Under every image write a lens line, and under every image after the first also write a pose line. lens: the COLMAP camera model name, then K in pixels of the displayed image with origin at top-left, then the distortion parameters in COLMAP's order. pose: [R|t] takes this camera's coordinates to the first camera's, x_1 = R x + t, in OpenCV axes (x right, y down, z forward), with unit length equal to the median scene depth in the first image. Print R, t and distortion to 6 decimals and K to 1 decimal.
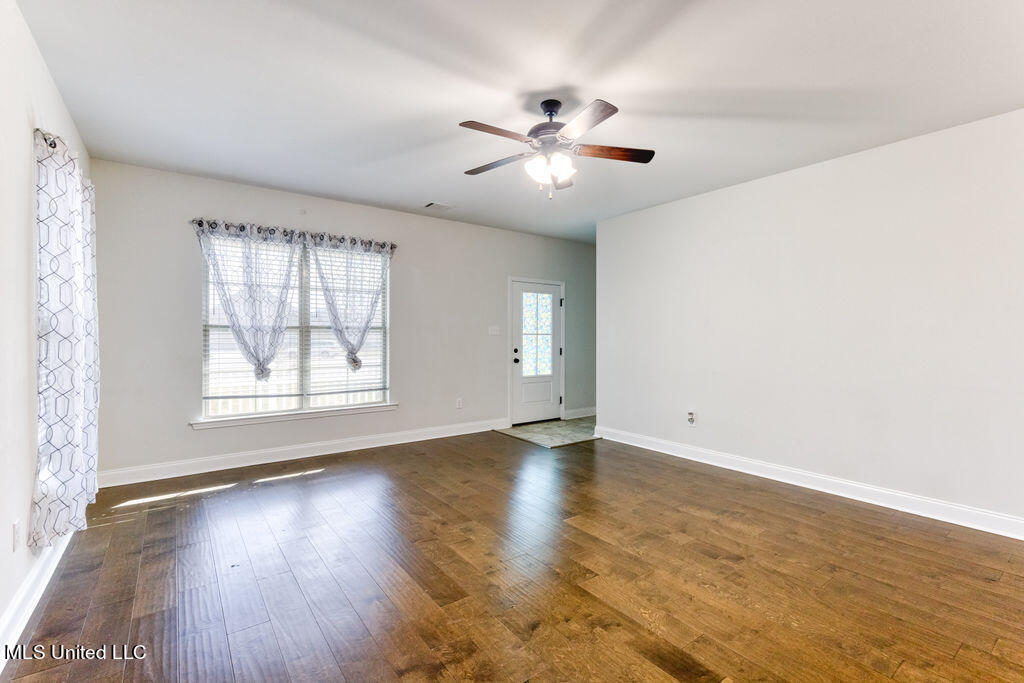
lens RADIAL K [[460.1, 0, 518.6], [0, 460.1, 337.4], [0, 0, 1]] dist [0.010036, -0.001004]
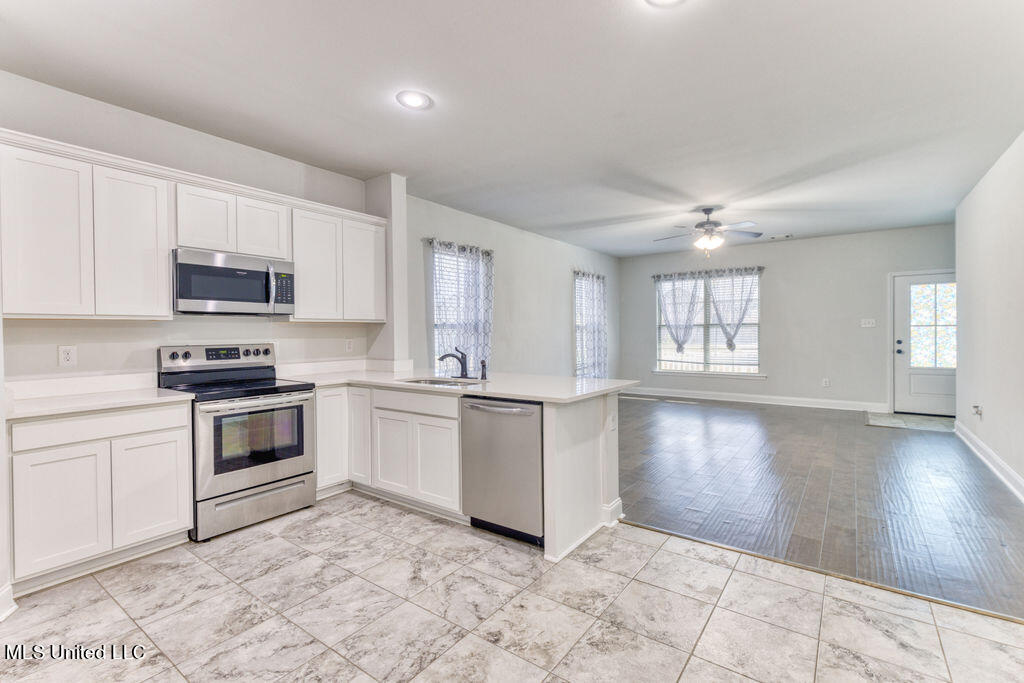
lens RADIAL K [[462.8, 0, 516.9], [0, 462.8, 331.4], [0, 0, 1]] dist [0.012016, -0.000366]
pose [[0.296897, -0.004323, -0.954900, 1.024402], [0.006074, 0.999978, -0.002639, 0.003734], [0.954890, -0.005016, 0.296917, -0.209092]]
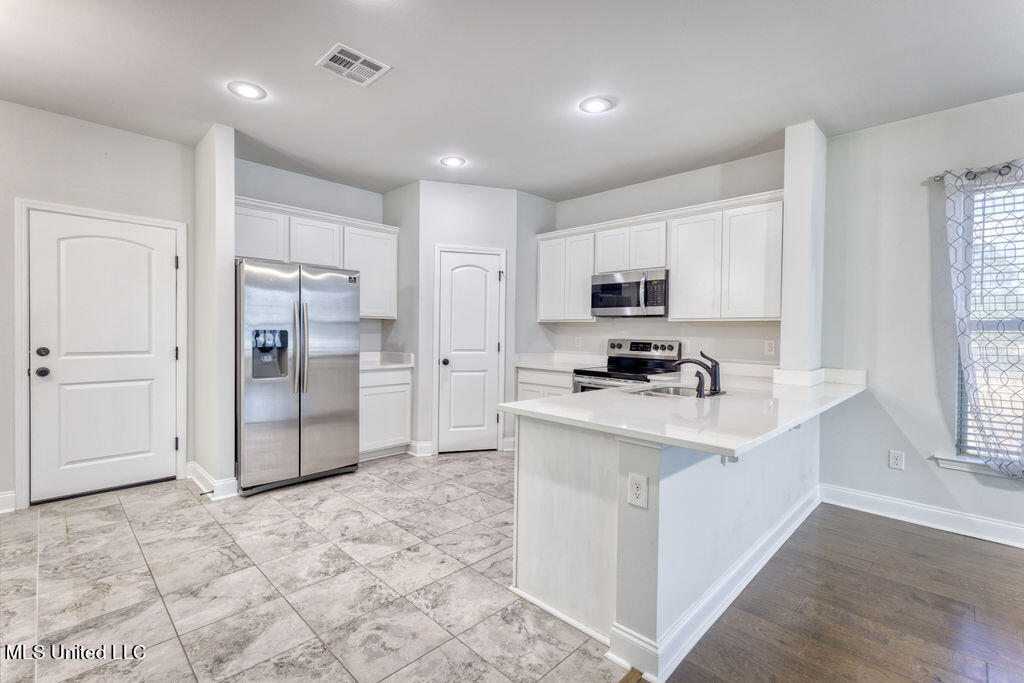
lens RADIAL K [[460.1, 0, 518.6], [0, 460.1, 337.4], [0, 0, 1]] dist [0.010036, -0.001004]
pose [[-0.987513, -0.014675, -0.156850, 0.592691], [-0.017525, 0.999705, 0.016798, 0.003123], [0.156557, 0.019337, -0.987480, 0.458514]]
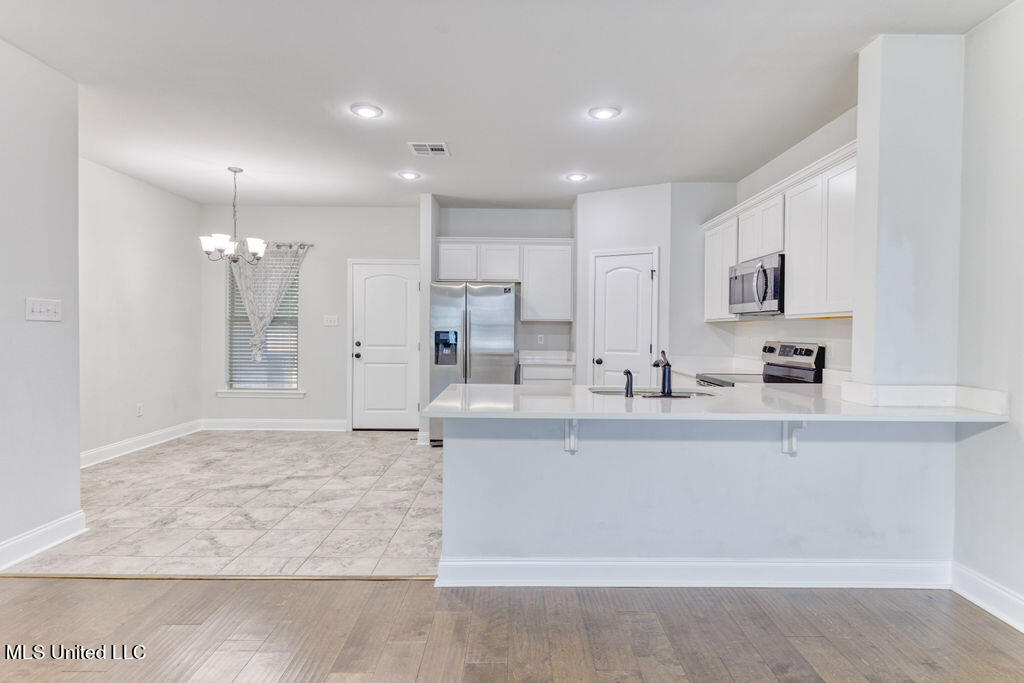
lens RADIAL K [[525.2, 0, 514.0], [0, 525.2, 336.3], [0, 0, 1]] dist [0.000892, 0.000178]
pose [[-0.801619, -0.020132, 0.597497, 0.044438], [-0.011306, 0.999765, 0.018518, -0.000893], [-0.597729, 0.008089, -0.801658, 0.522485]]
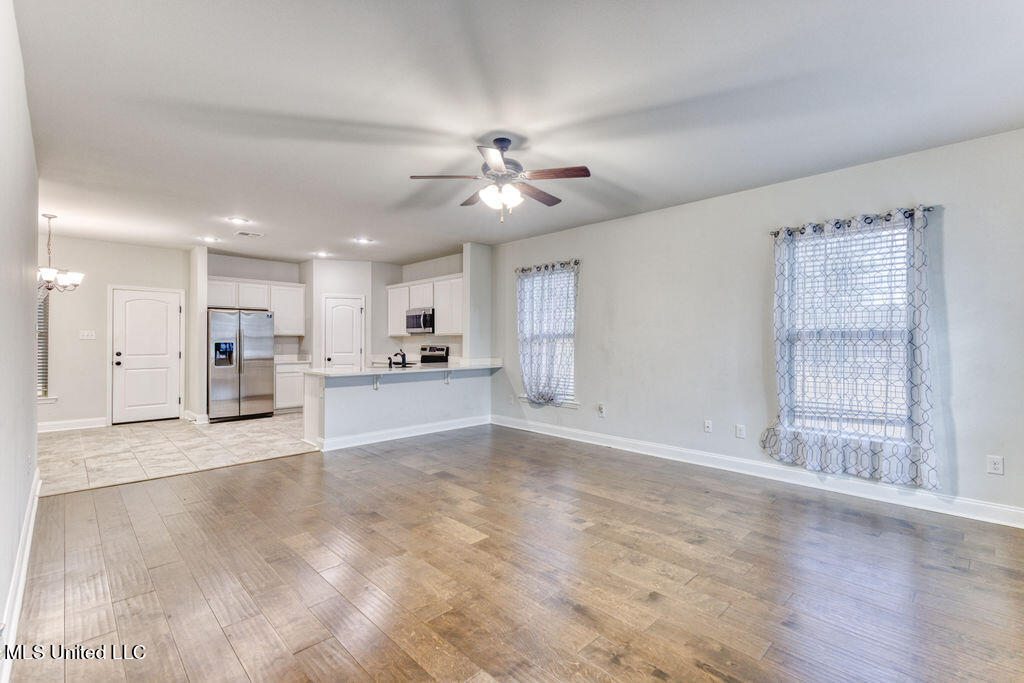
lens RADIAL K [[460.1, 0, 518.6], [0, 460.1, 337.4], [0, 0, 1]] dist [0.010036, -0.001004]
pose [[-0.990998, -0.005730, -0.133756, 0.111021], [-0.005074, 0.999973, -0.005247, -0.003681], [0.133782, -0.004521, -0.991000, 1.306624]]
